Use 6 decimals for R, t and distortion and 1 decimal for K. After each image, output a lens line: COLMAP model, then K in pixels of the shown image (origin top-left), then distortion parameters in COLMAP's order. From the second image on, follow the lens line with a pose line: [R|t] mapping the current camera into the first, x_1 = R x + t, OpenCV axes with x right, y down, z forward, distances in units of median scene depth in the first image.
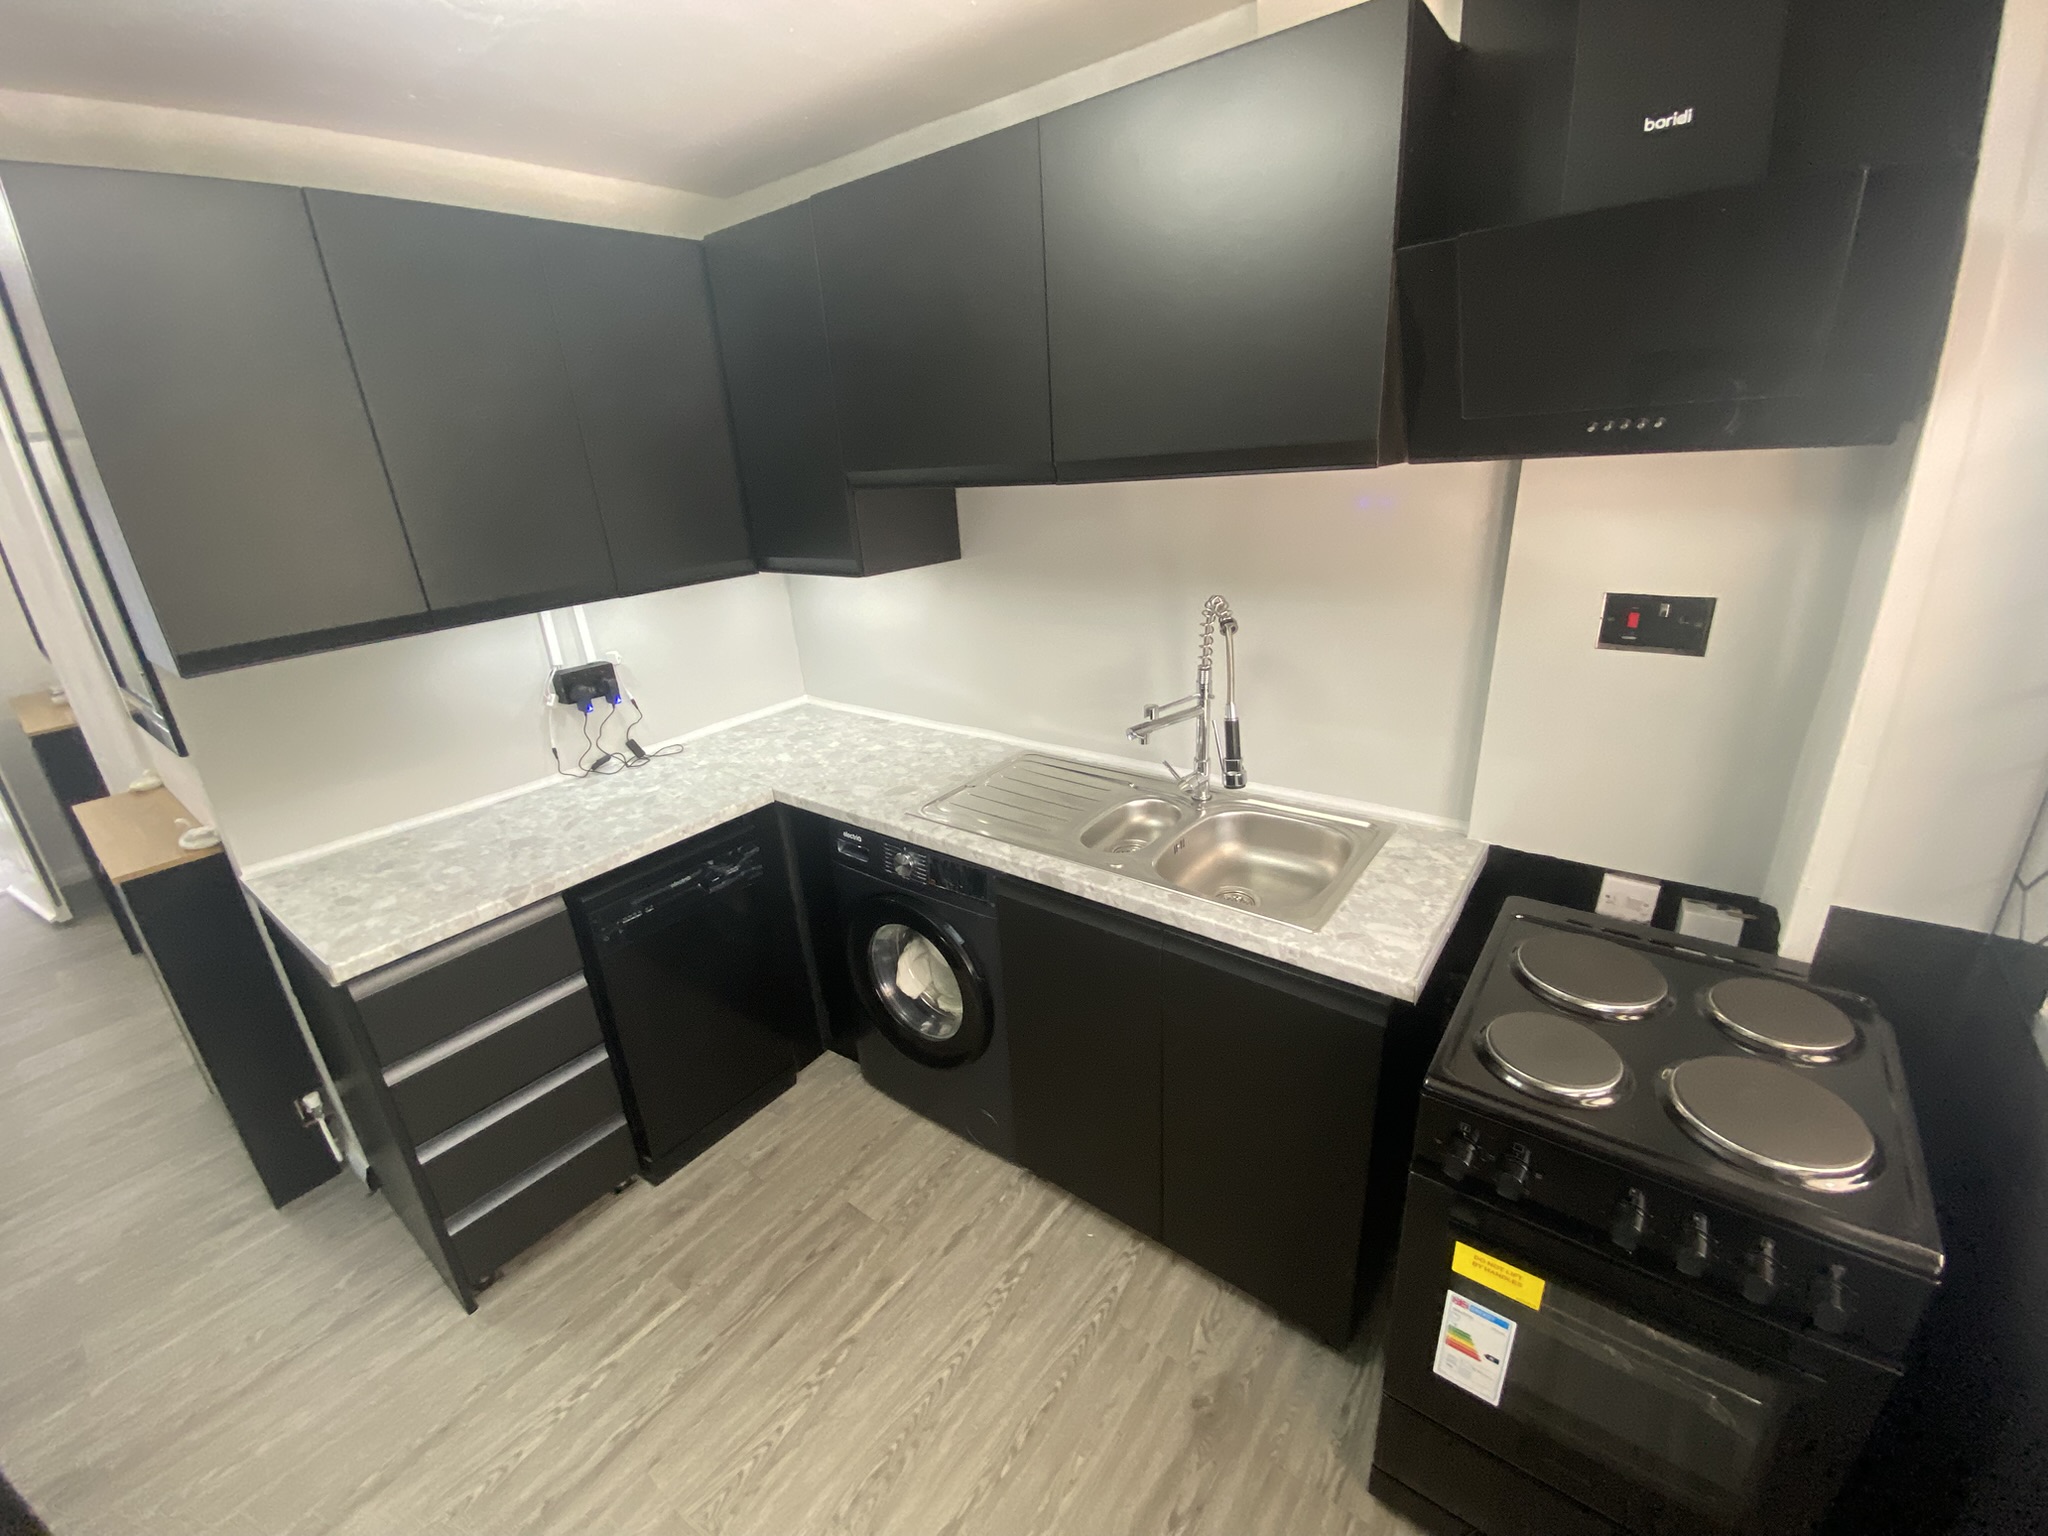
lens RADIAL K [[833.1, 0, 1021.4], [0, 833.1, 763.1], [0, 0, 1]] dist [0.016566, -0.020698]
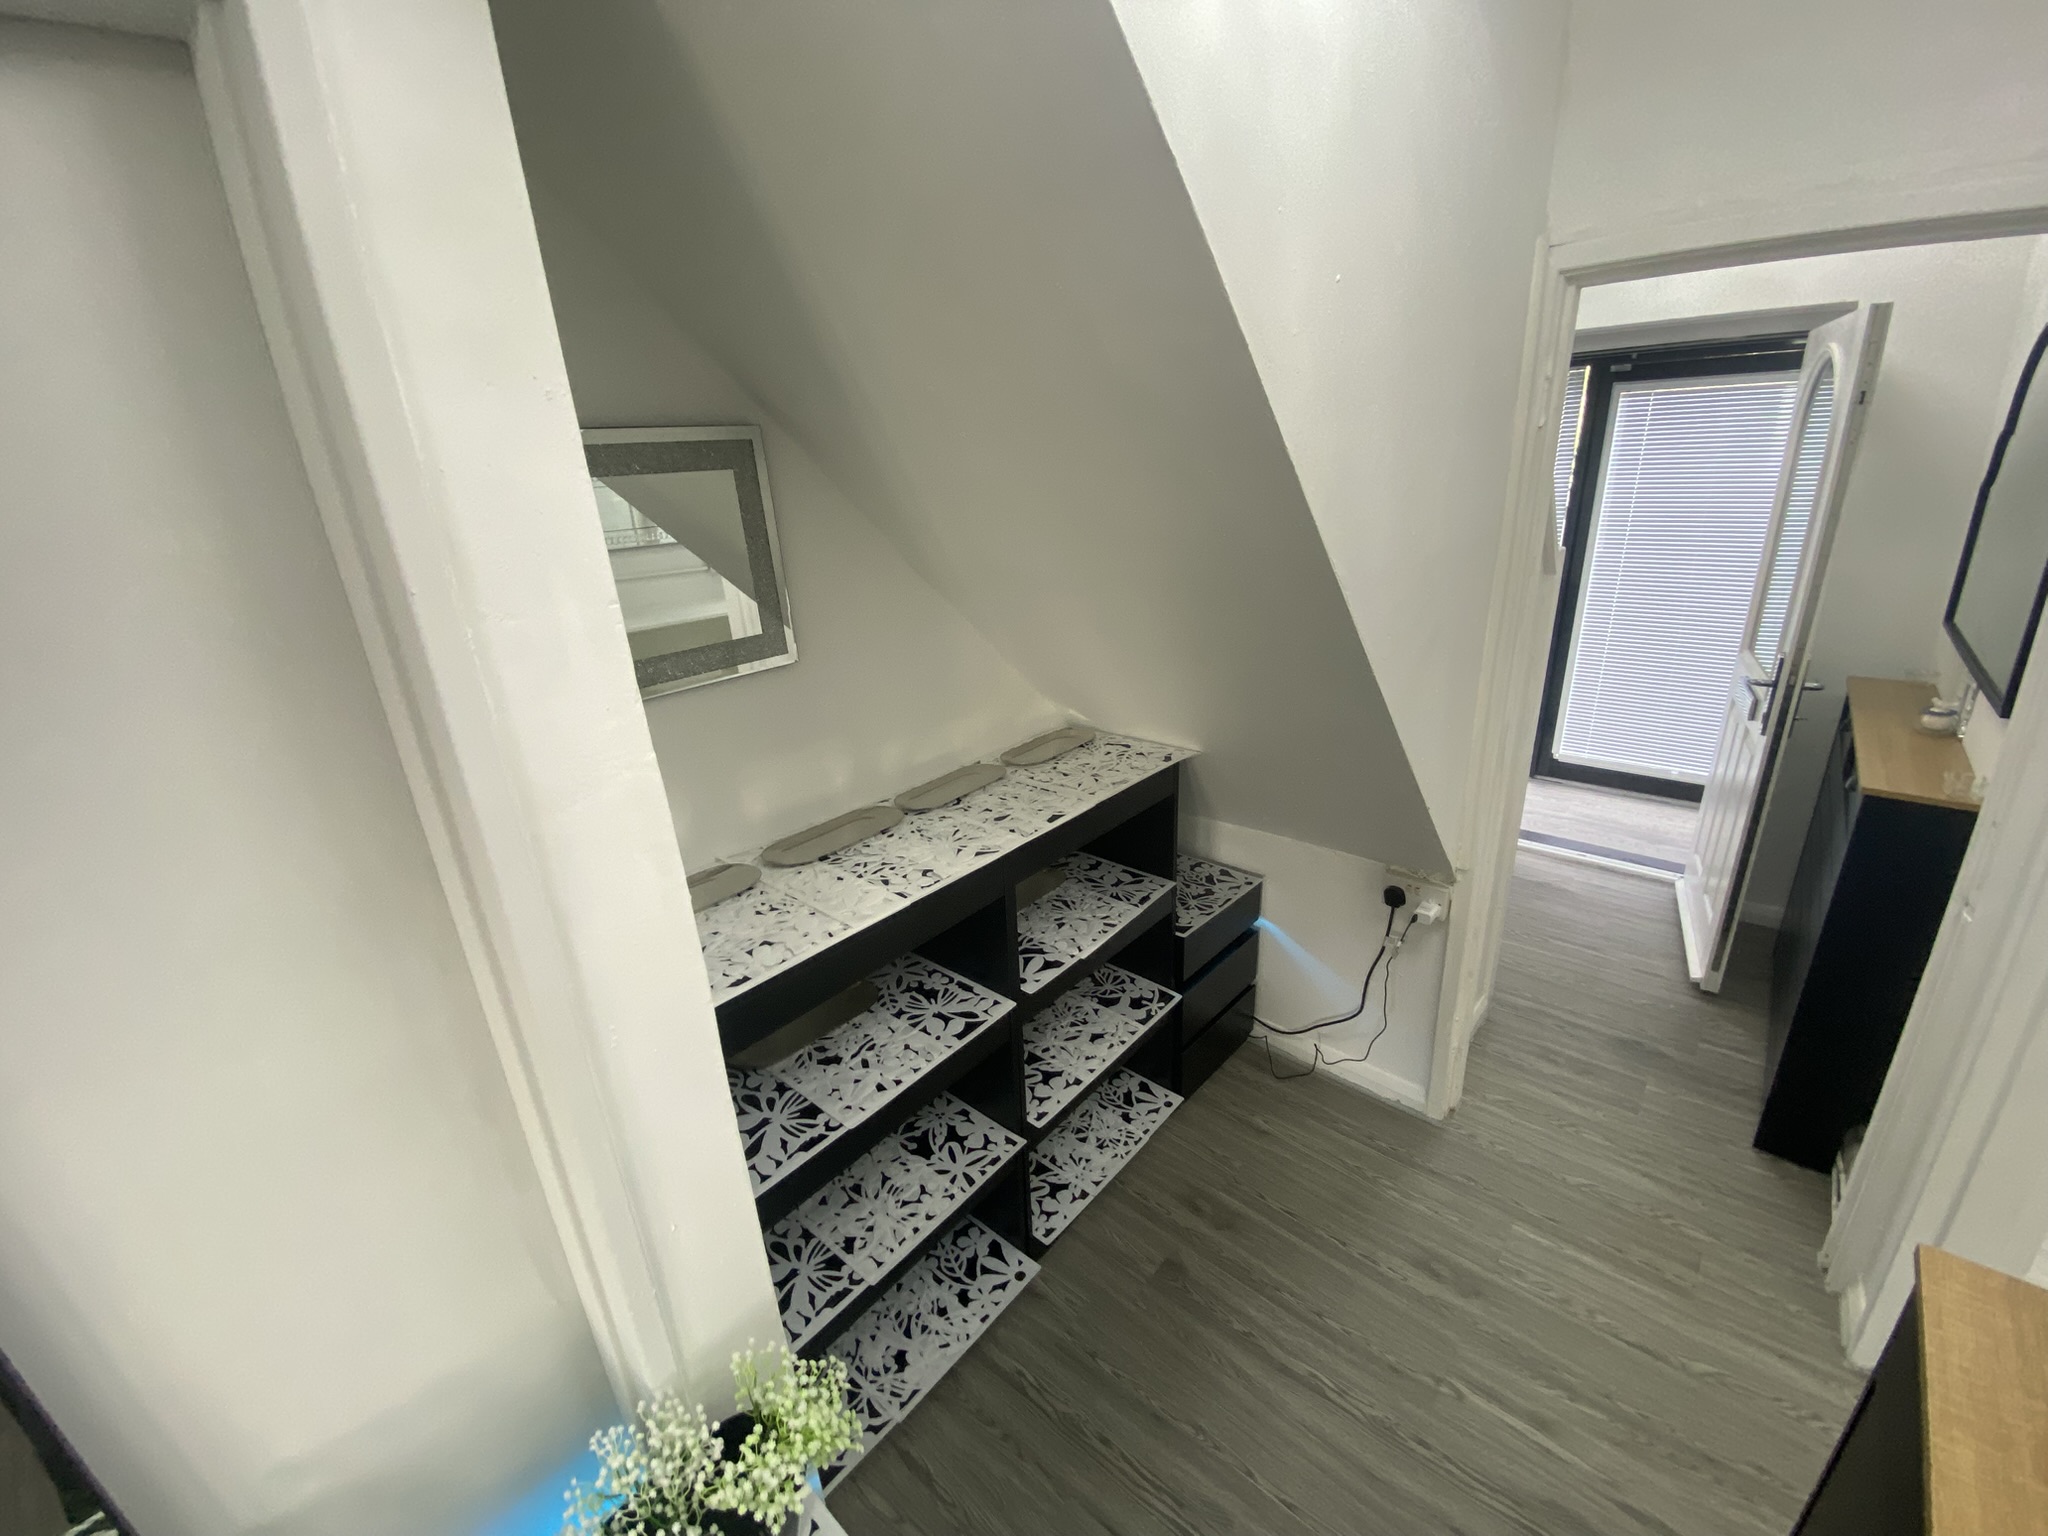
lens RADIAL K [[833.1, 0, 1021.4], [0, 833.1, 763.1], [0, 0, 1]] dist [0.016566, -0.020698]
pose [[-0.078182, 0.395046, -0.915328, -0.981765], [-0.293882, 0.868208, 0.399811, -0.159489], [0.952639, 0.300256, 0.048219, 0.625918]]
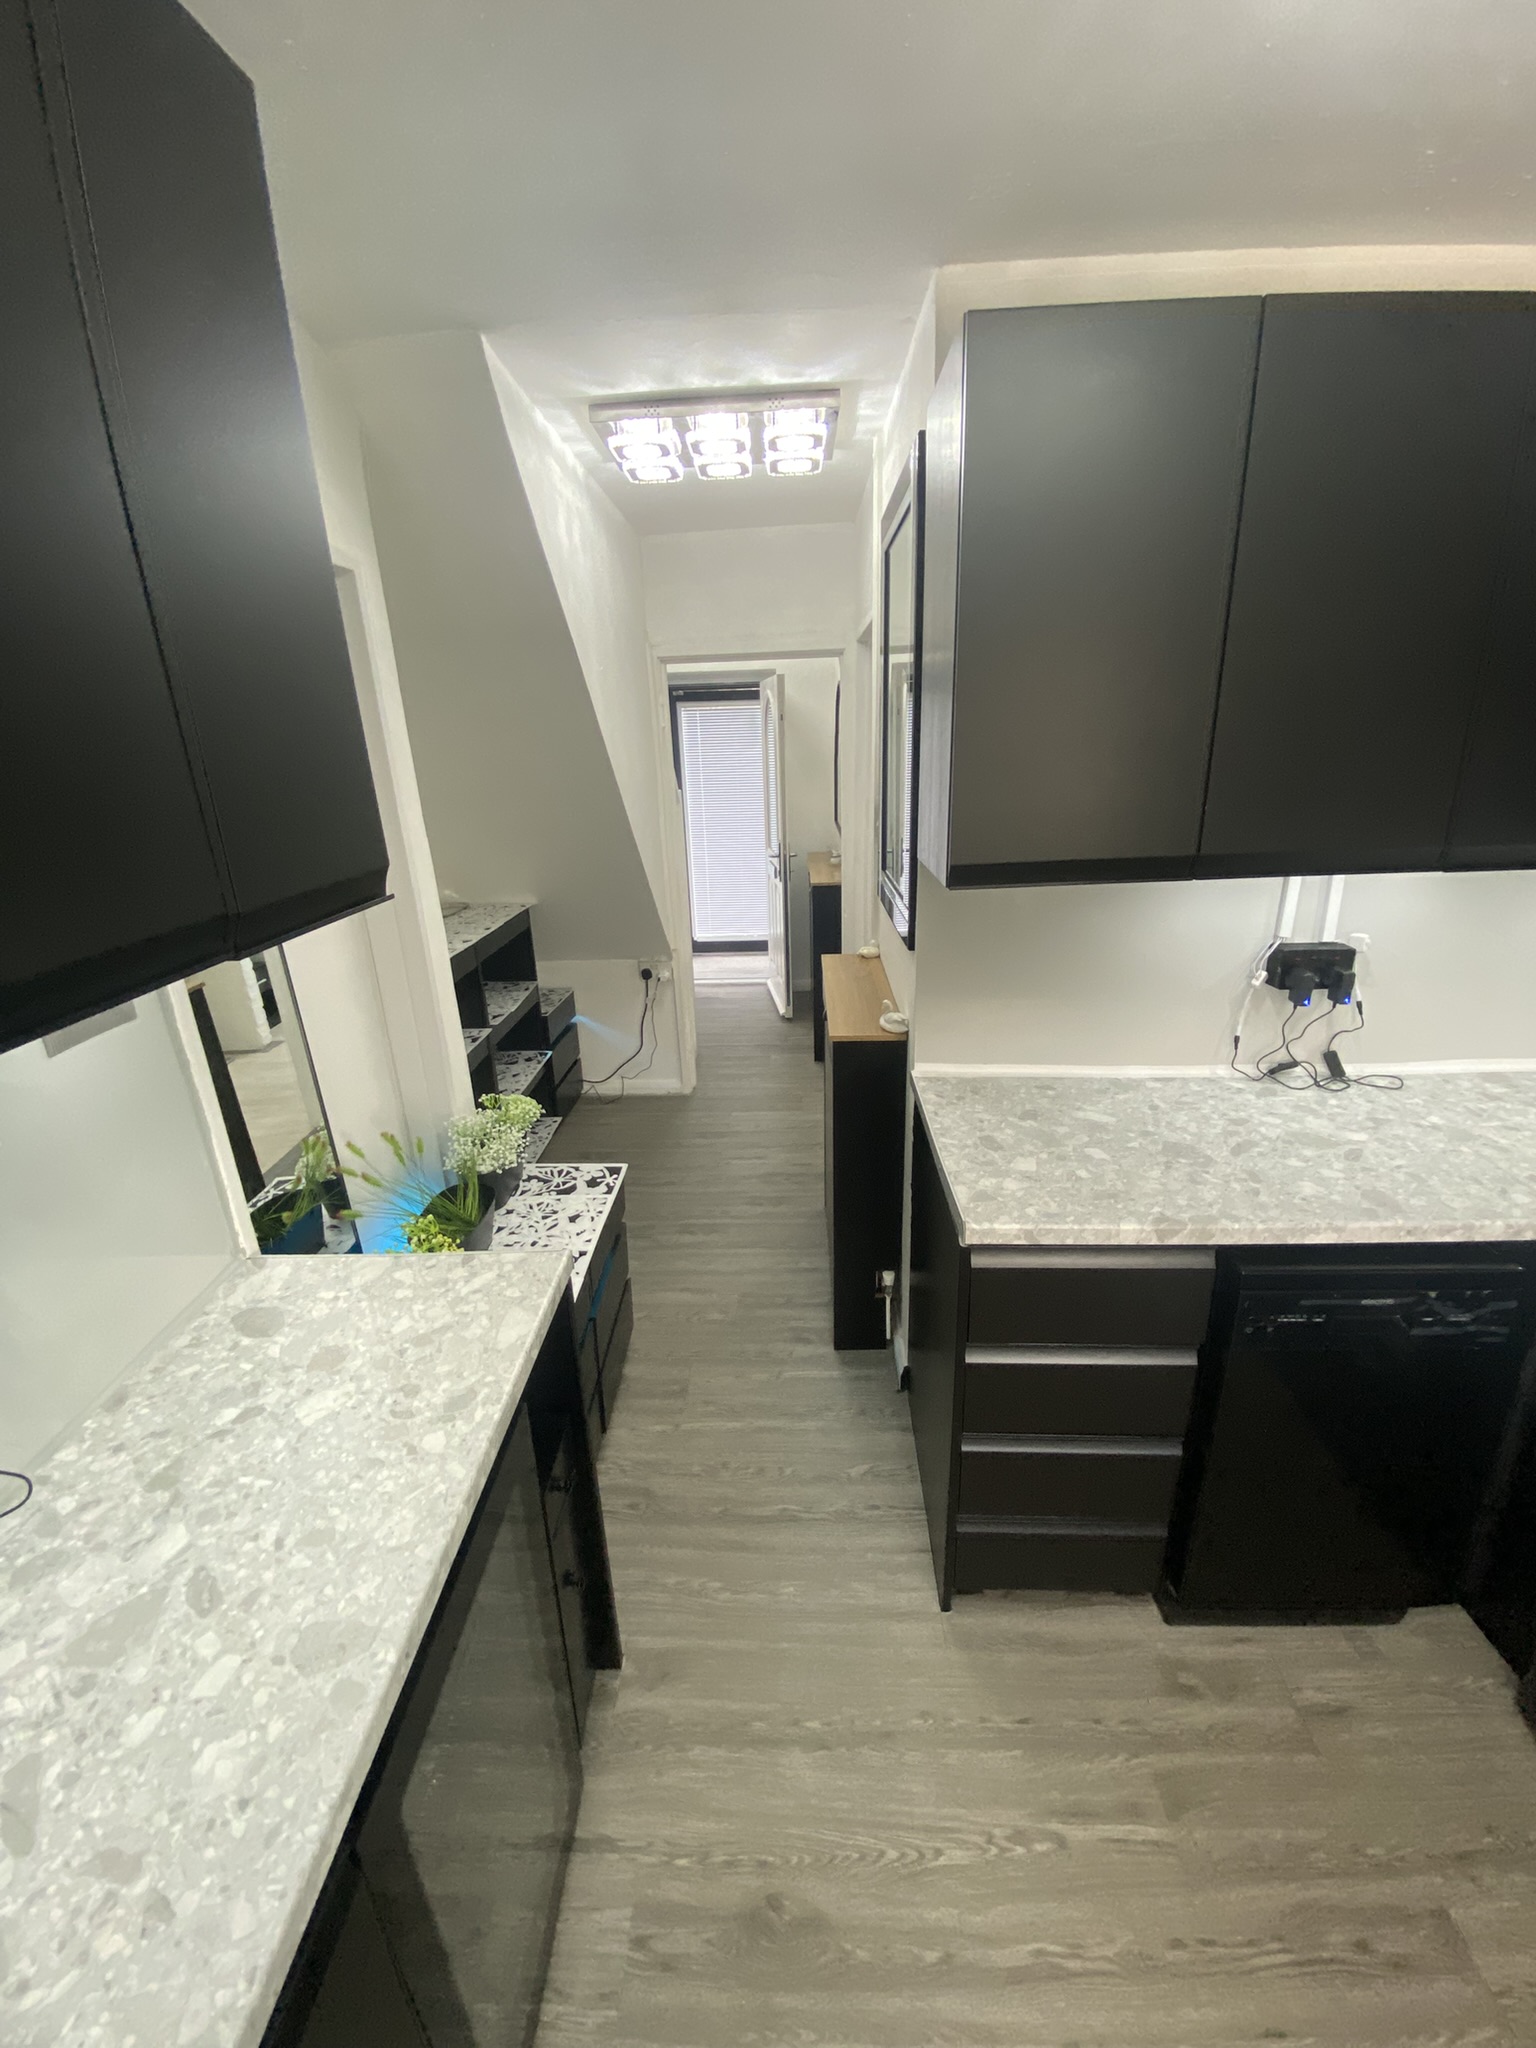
lens RADIAL K [[824.7, 0, 759.9], [0, 824.7, 1022.2], [0, 0, 1]] dist [0.013929, -0.021117]
pose [[0.571794, 0.312124, -0.758703, -0.263989], [-0.285020, 0.942772, 0.173044, -0.042786], [0.769295, 0.117300, 0.628033, 0.181319]]
